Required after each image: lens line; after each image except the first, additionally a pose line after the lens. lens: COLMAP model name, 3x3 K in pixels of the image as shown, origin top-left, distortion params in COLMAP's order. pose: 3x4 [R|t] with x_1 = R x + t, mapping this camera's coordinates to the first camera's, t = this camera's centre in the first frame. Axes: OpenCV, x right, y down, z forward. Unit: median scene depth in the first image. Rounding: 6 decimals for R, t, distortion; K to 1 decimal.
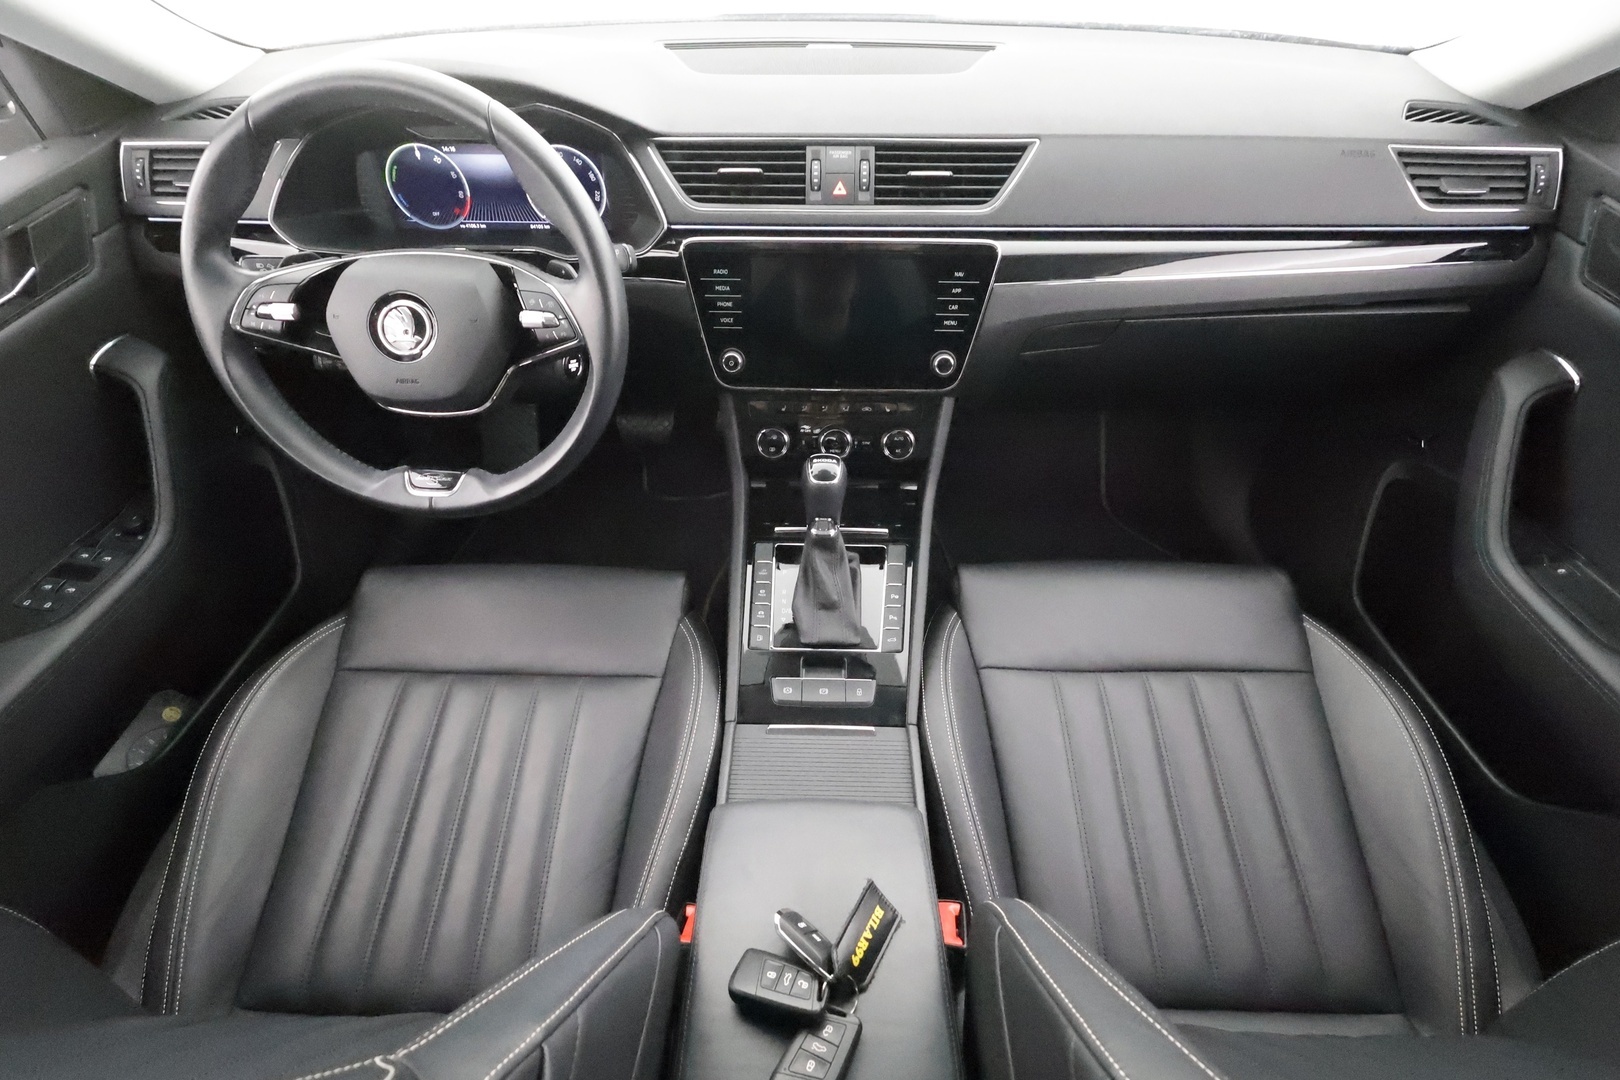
lens RADIAL K [[760.0, 0, 797.7], [0, 760.0, 548.1], [0, 0, 1]] dist [-0.002251, 0.000531]
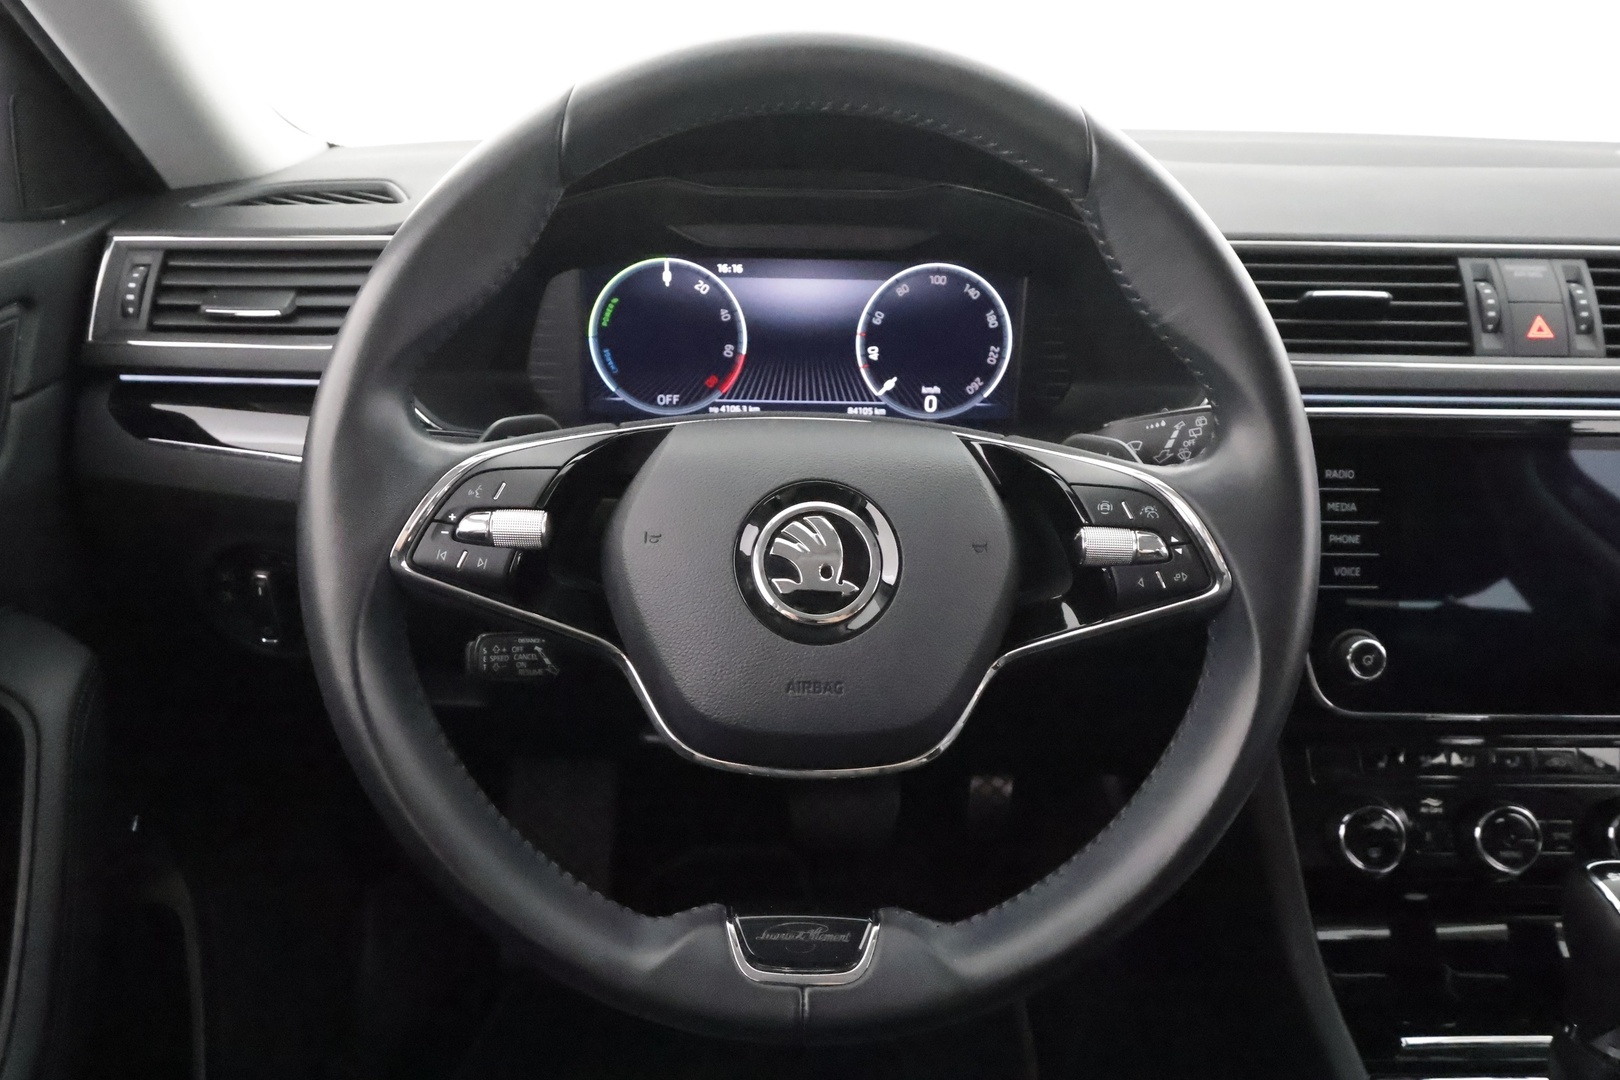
lens RADIAL K [[1182.0, 0, 787.0], [0, 1182.0, 539.7], [0, 0, 1]] dist [0.003759, -0.005126]
pose [[0.998861, 0.000702, 0.047702, -0.486667], [0.017533, 0.924512, -0.380749, -0.046244], [-0.044369, 0.381151, 0.923447, 0.338842]]
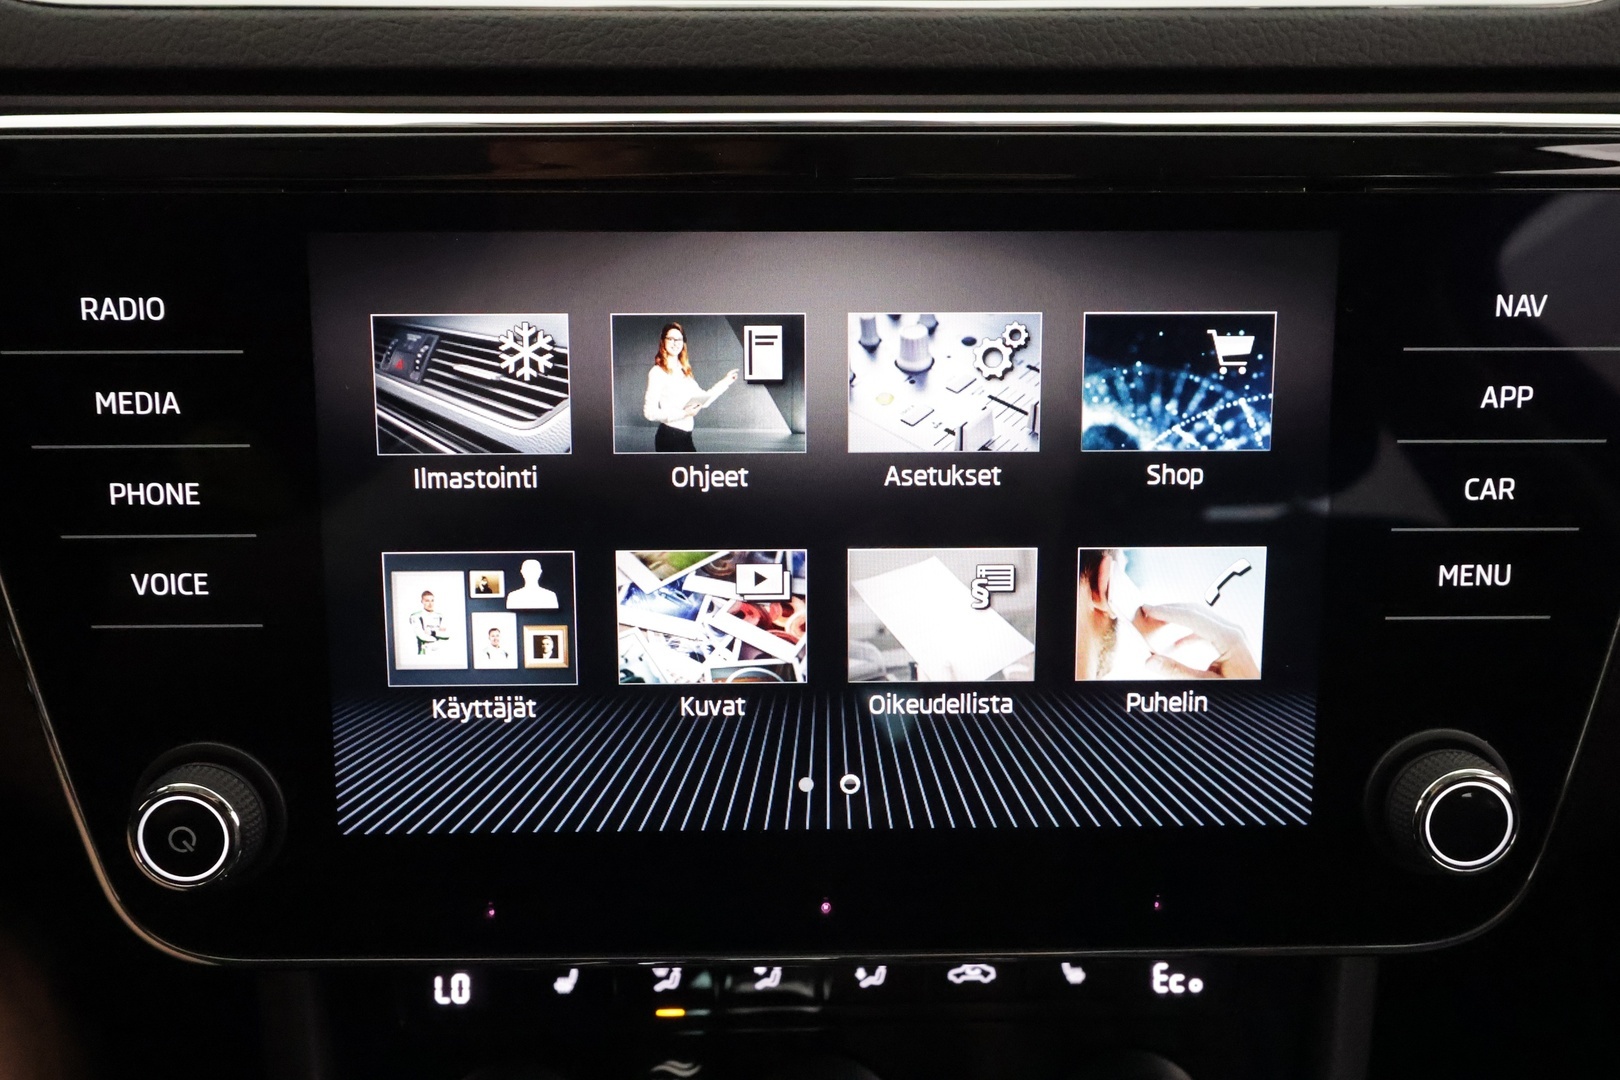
lens RADIAL K [[1295.0, 0, 795.8], [0, 1295.0, 560.0], [0, 0, 1]] dist [-0.002723, 0.001325]
pose [[0.999017, -0.018086, 0.040466, 0.035188], [0.028245, 0.963355, -0.266738, -0.229593], [-0.034158, 0.267619, 0.962919, 0.733207]]
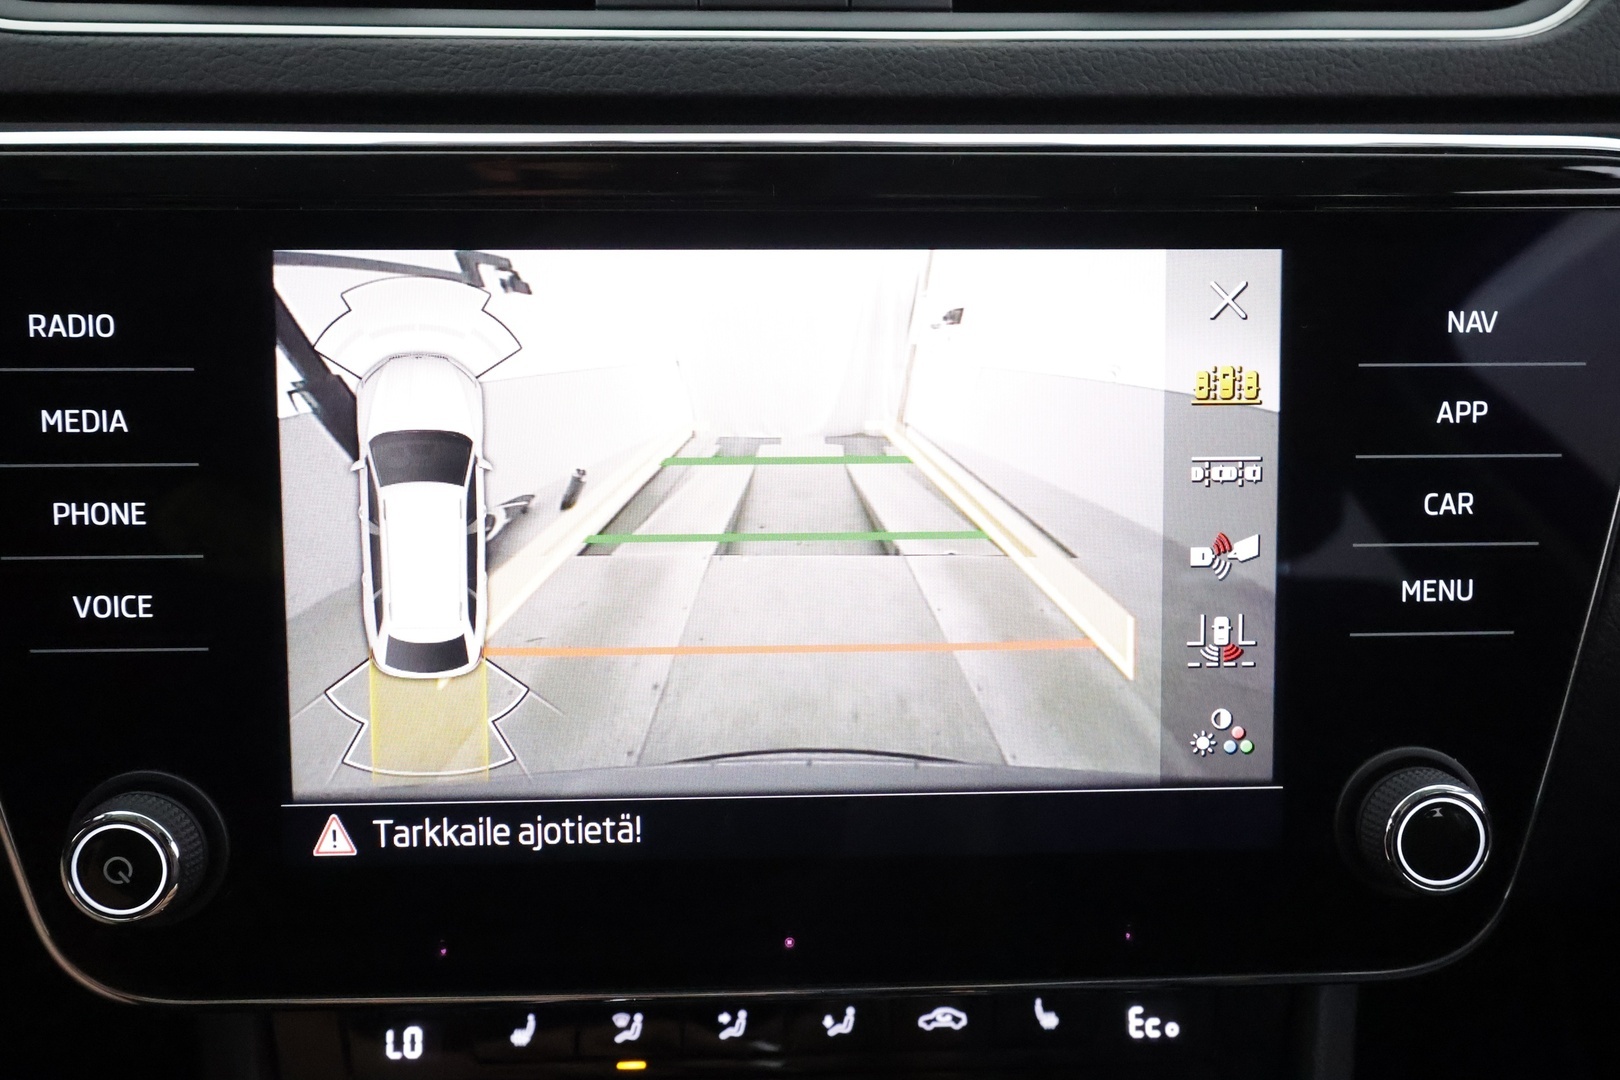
lens RADIAL K [[1300.8, 0, 793.5], [0, 1300.8, 539.7], [0, 0, 1]] dist [-0.001852, -0.002965]
pose [[0.997789, -0.020558, 0.063205, 0.037380], [0.040164, 0.944190, -0.326943, -0.220565], [-0.052957, 0.328759, 0.942928, 0.738567]]
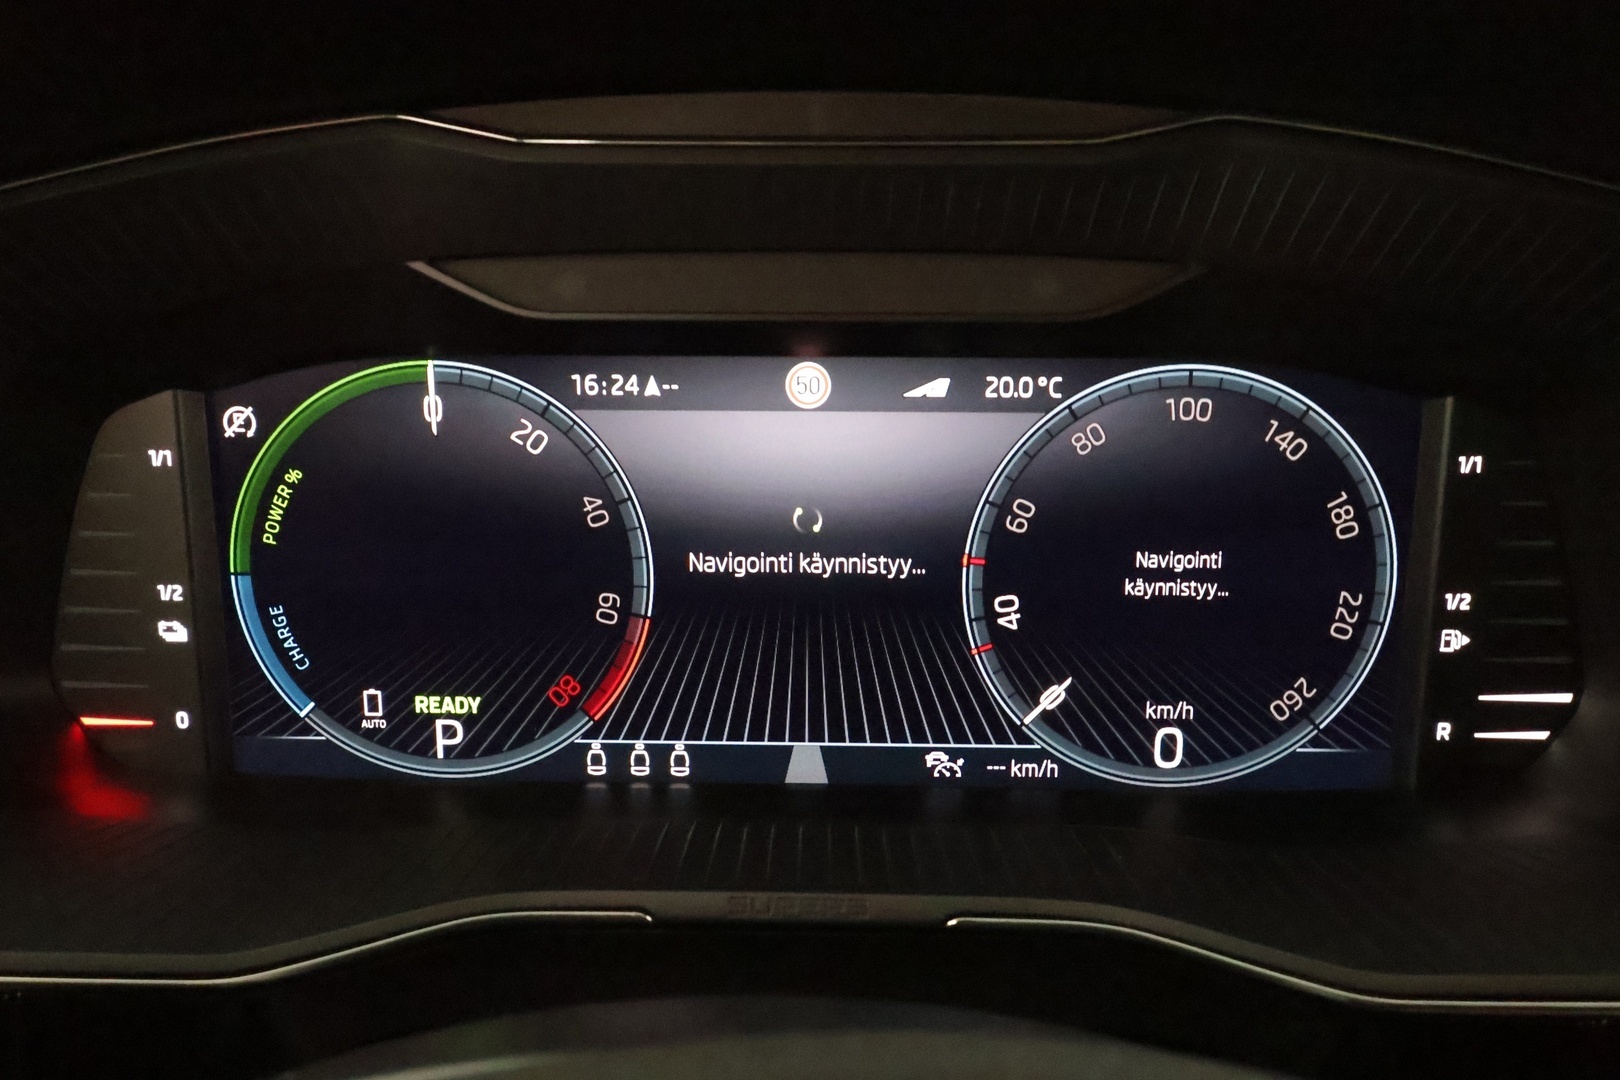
lens RADIAL K [[1291.6, 0, 810.0], [0, 1291.6, 540.0], [0, 0, 1]] dist [0.000298, -0.005936]
pose [[0.999995, 0.000316, -0.003288, -0.432163], [-0.001979, 0.854168, -0.519993, -0.346423], [0.002644, 0.519997, 0.854164, 0.792014]]
